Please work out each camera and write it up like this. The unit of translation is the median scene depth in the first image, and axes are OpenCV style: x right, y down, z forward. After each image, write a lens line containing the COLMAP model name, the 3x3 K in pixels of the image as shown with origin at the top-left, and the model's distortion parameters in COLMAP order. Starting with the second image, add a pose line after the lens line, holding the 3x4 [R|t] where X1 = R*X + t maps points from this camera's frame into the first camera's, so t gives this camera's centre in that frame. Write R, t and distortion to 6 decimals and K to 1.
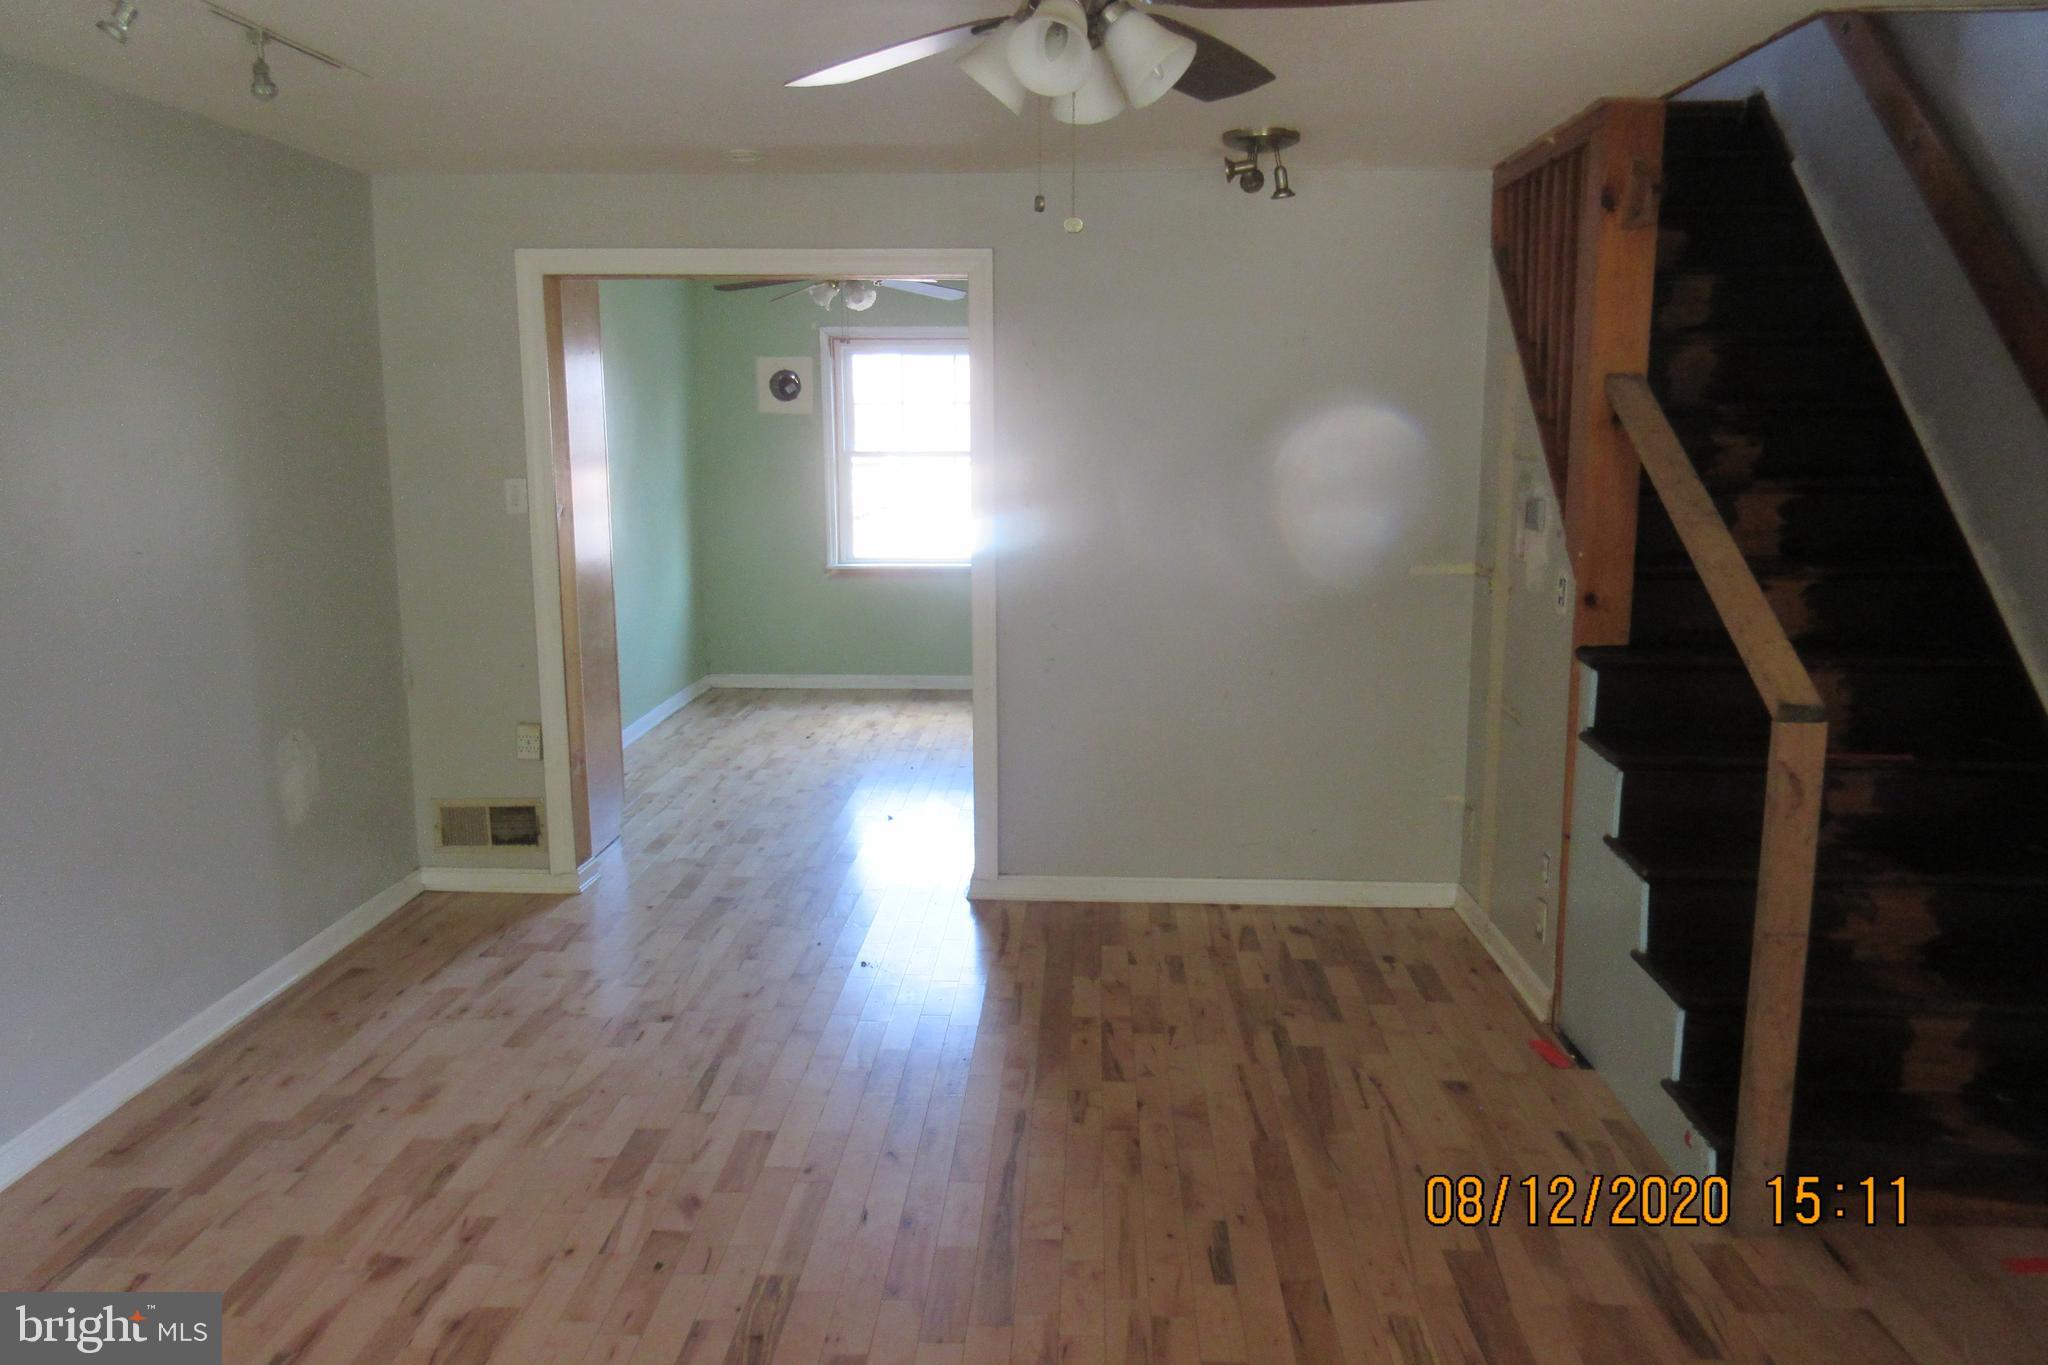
lens RADIAL K [[1507.8, 0, 1030.7], [0, 1507.8, 683.1], [0, 0, 1]] dist [-0.001407, 0.001487]
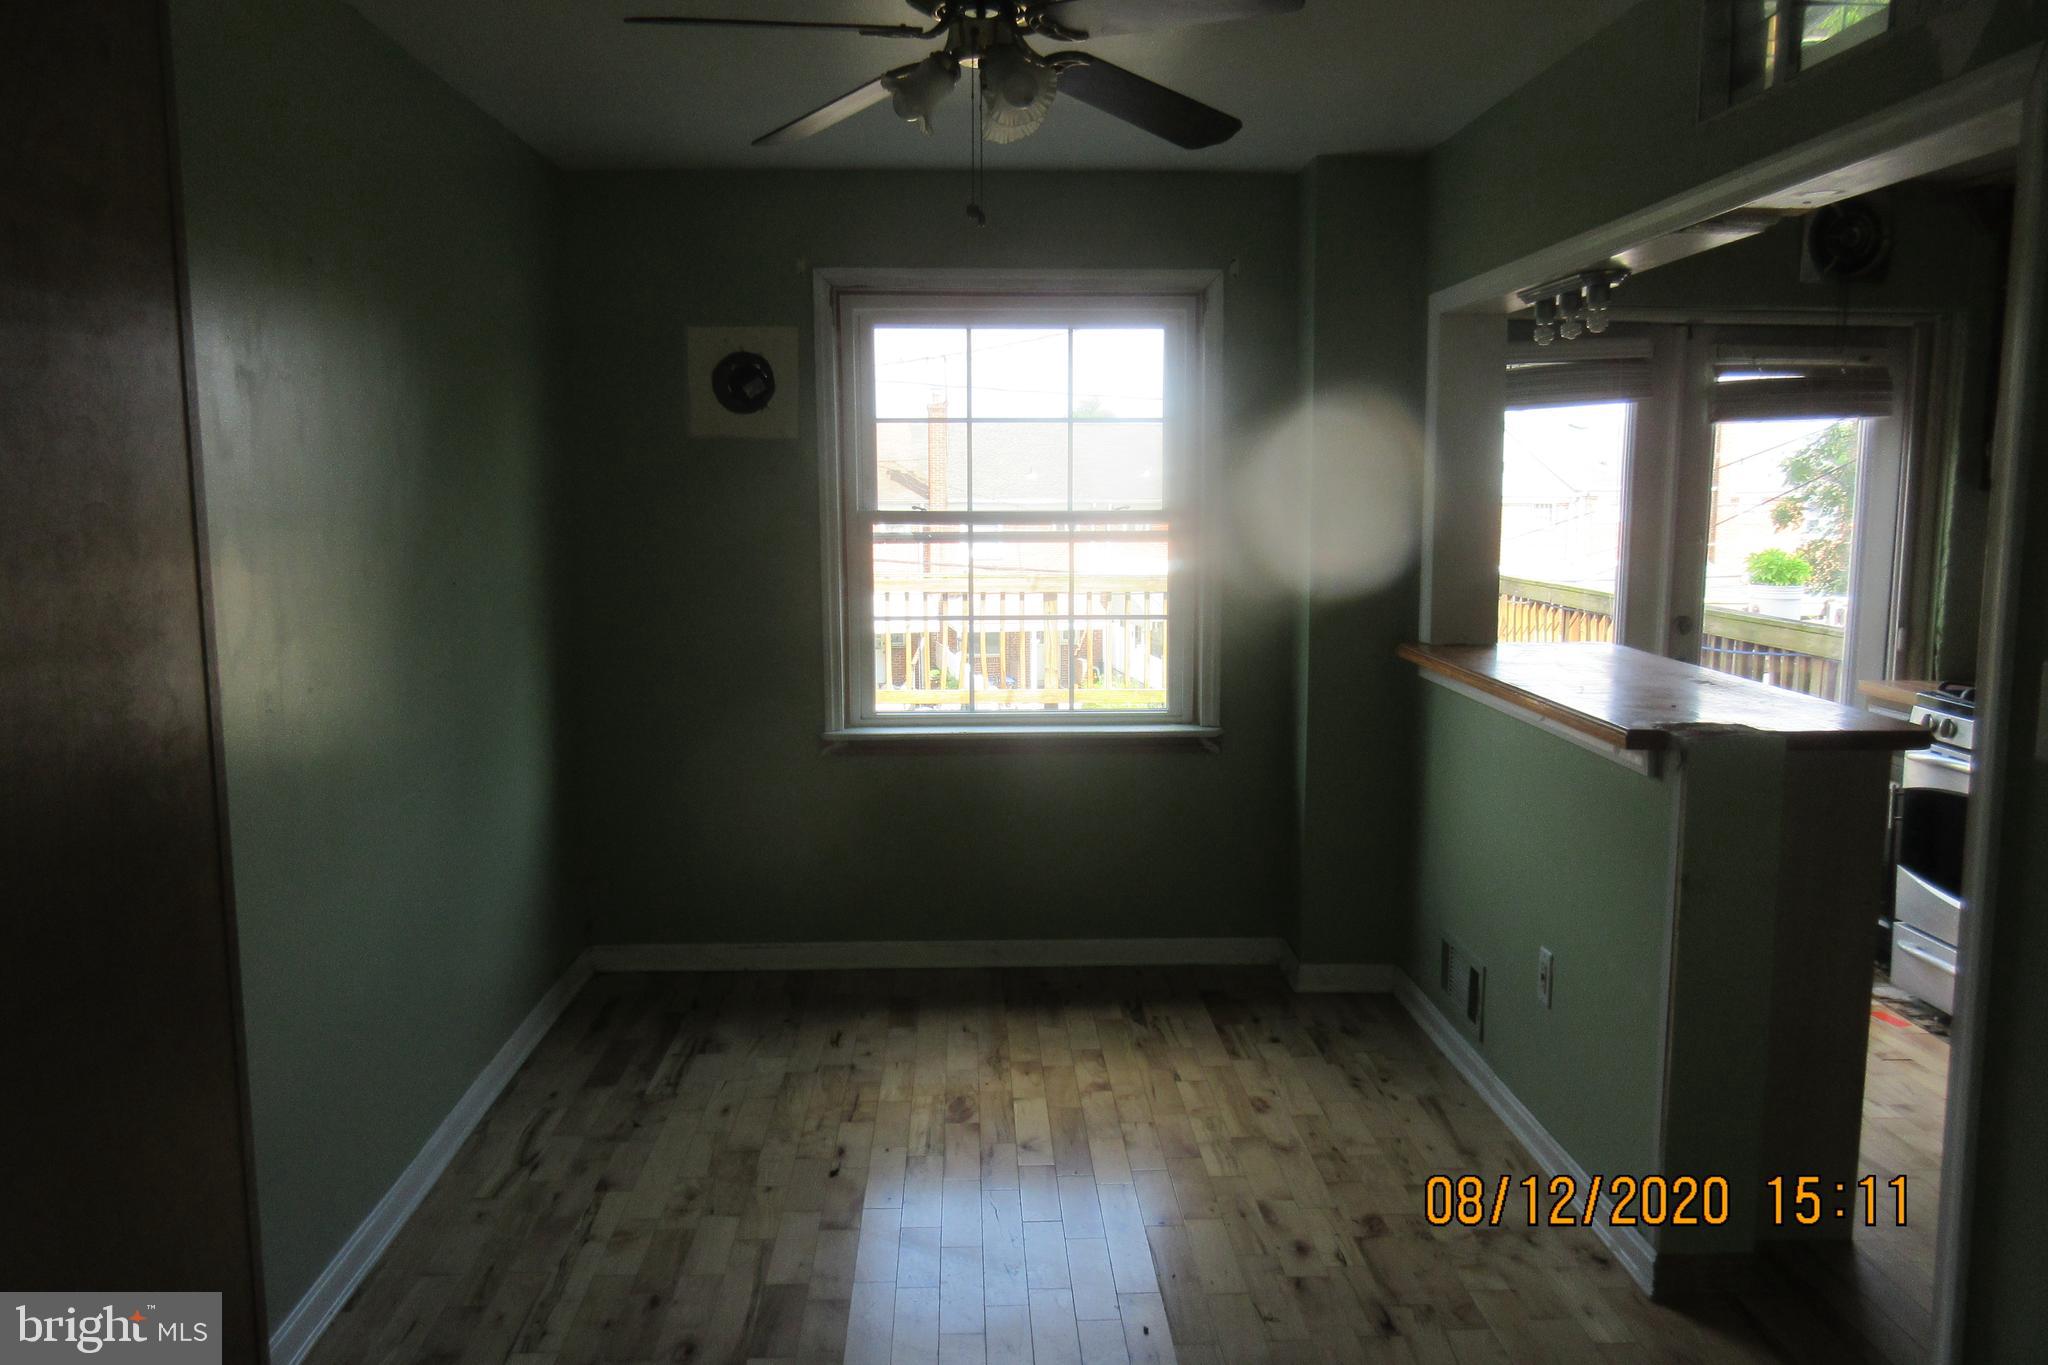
lens RADIAL K [[1507.8, 0, 1026.6], [0, 1507.8, 682.4], [0, 0, 1]] dist [-0.001407, 0.001487]
pose [[0.996652, -0.012787, 0.080759, -0.110686], [0.015750, 0.999222, -0.036162, -0.077399], [-0.080233, 0.037313, 0.996077, 0.493985]]
